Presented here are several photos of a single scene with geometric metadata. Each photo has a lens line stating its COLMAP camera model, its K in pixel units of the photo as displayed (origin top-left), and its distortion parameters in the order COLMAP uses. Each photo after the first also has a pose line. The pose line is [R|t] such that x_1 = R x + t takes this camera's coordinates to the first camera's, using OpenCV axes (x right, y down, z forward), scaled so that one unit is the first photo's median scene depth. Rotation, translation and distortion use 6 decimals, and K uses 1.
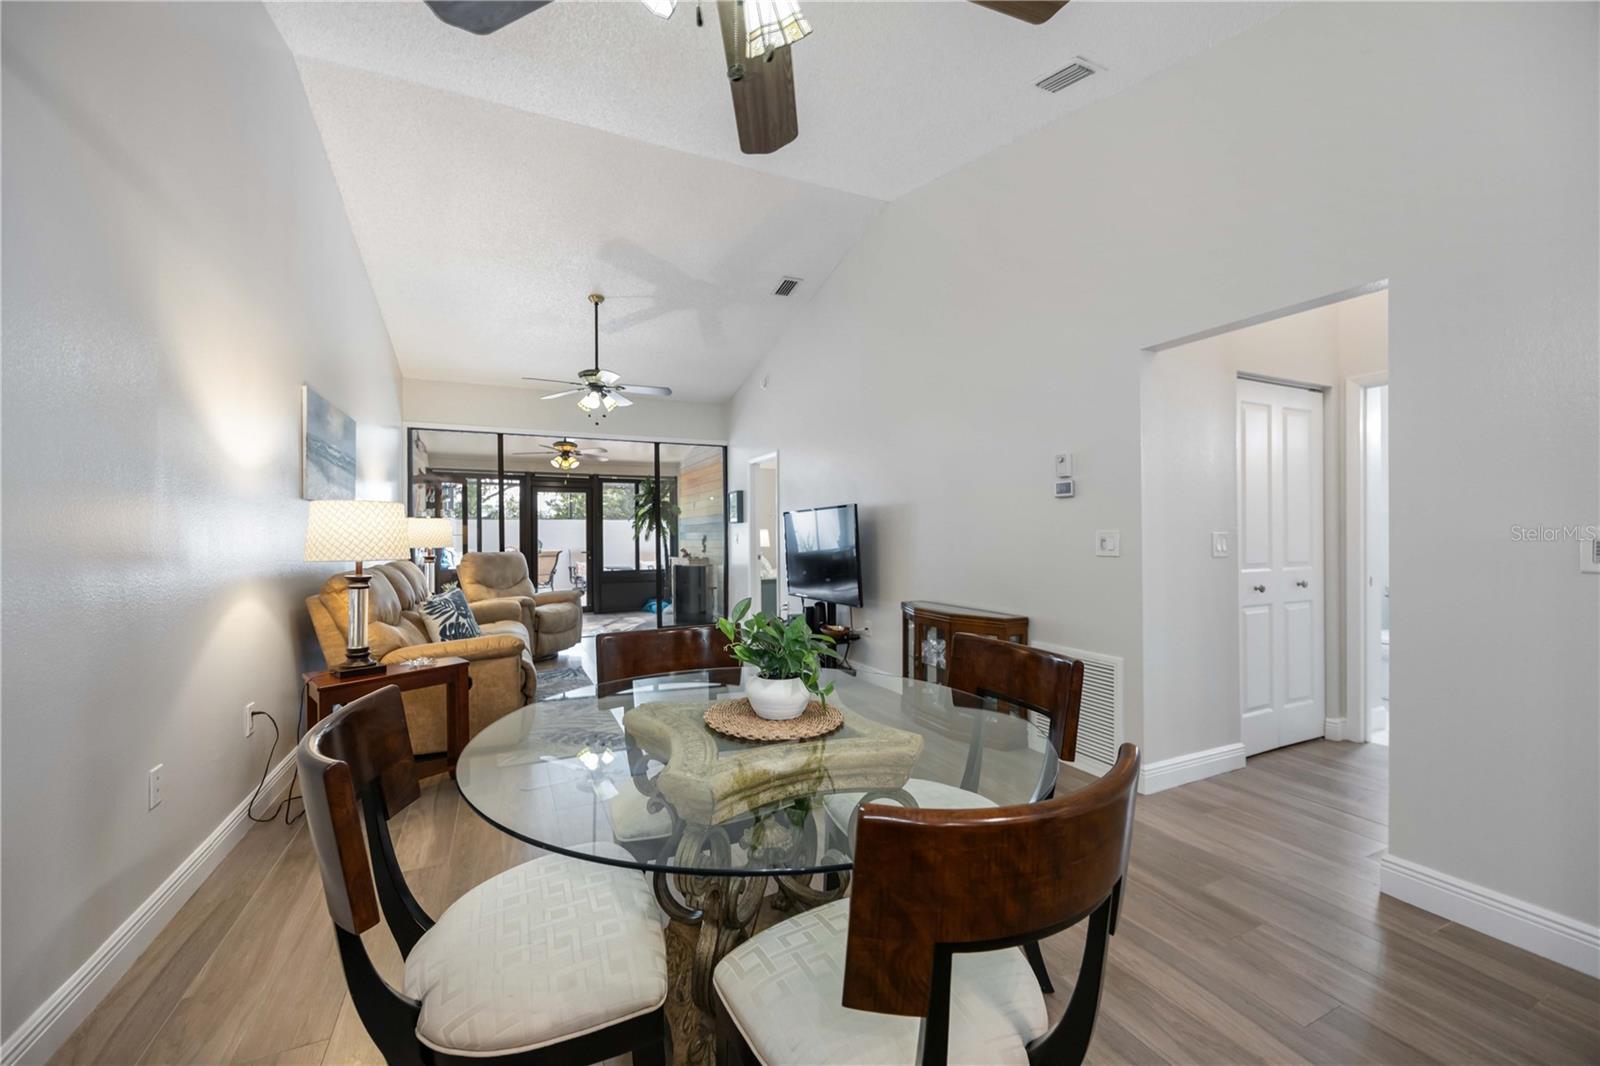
lens RADIAL K [[621.0, 0, 798.5], [0, 621.0, 534.9], [0, 0, 1]] dist [-0.002816, -0.000062]
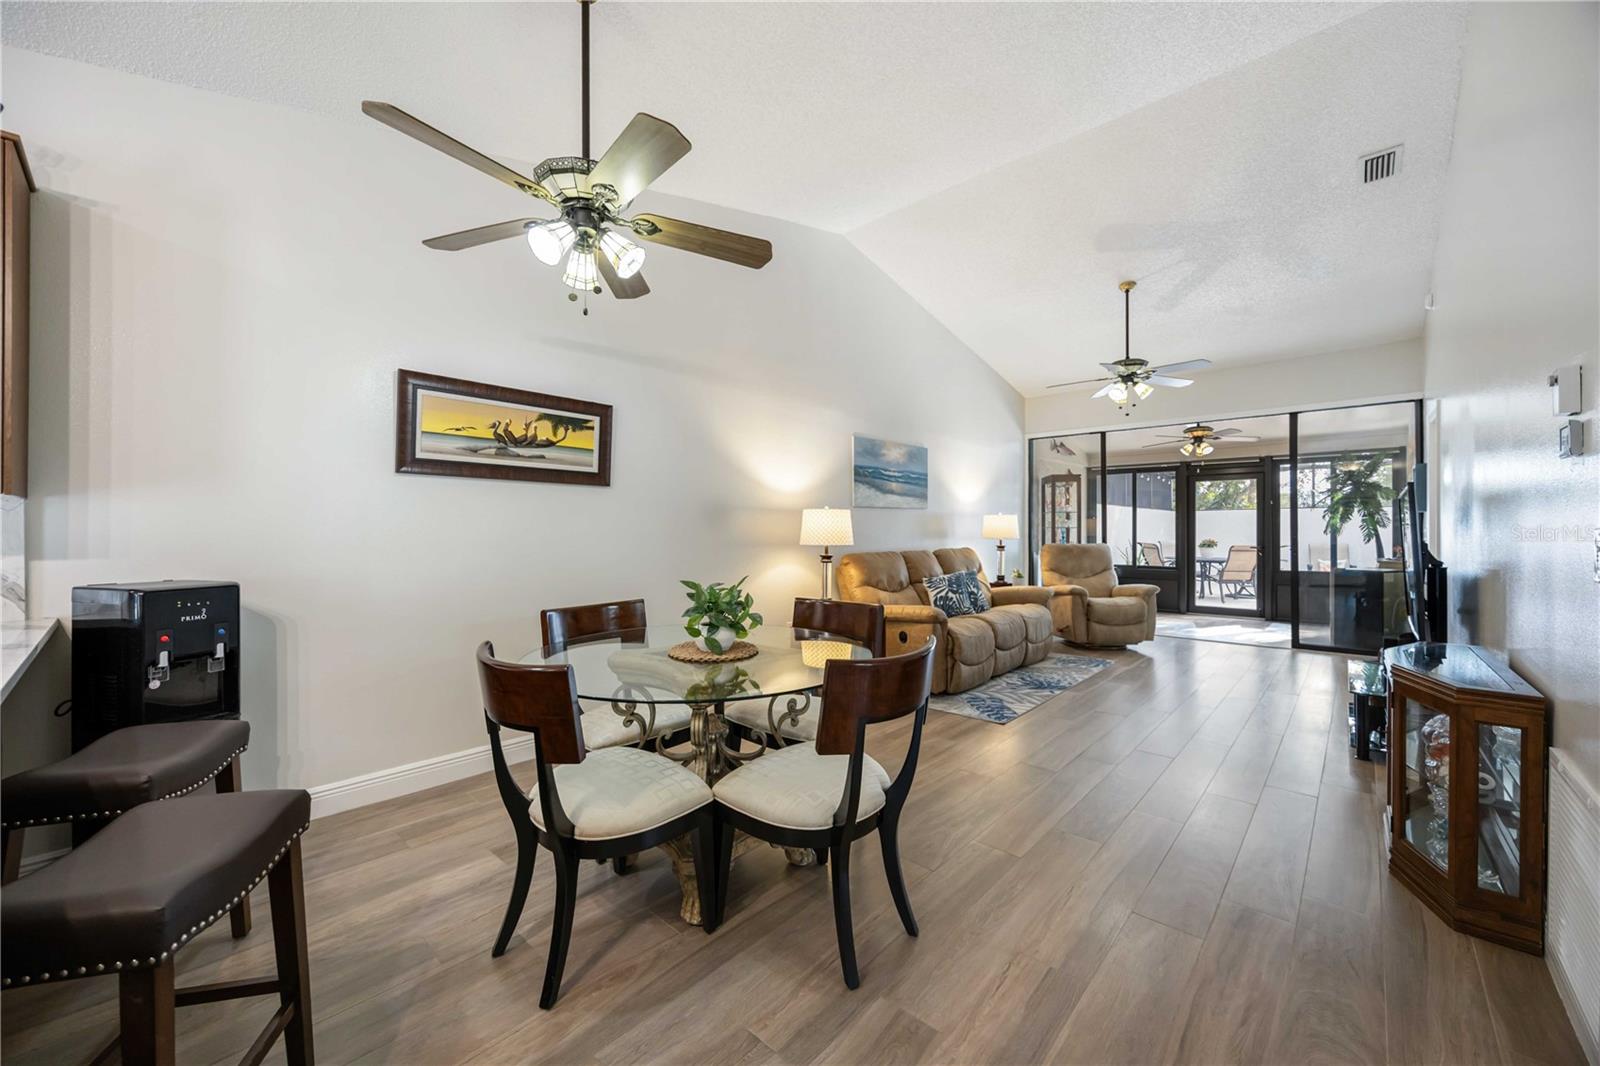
lens RADIAL K [[621.0, 0, 803.0], [0, 621.0, 529.6], [0, 0, 1]] dist [-0.002816, -0.000062]
pose [[0.383760, 0.000783, -0.923433, 0.329925], [0.002745, 0.999994, 0.001989, -0.001005], [0.923429, -0.003298, 0.383755, 0.134821]]
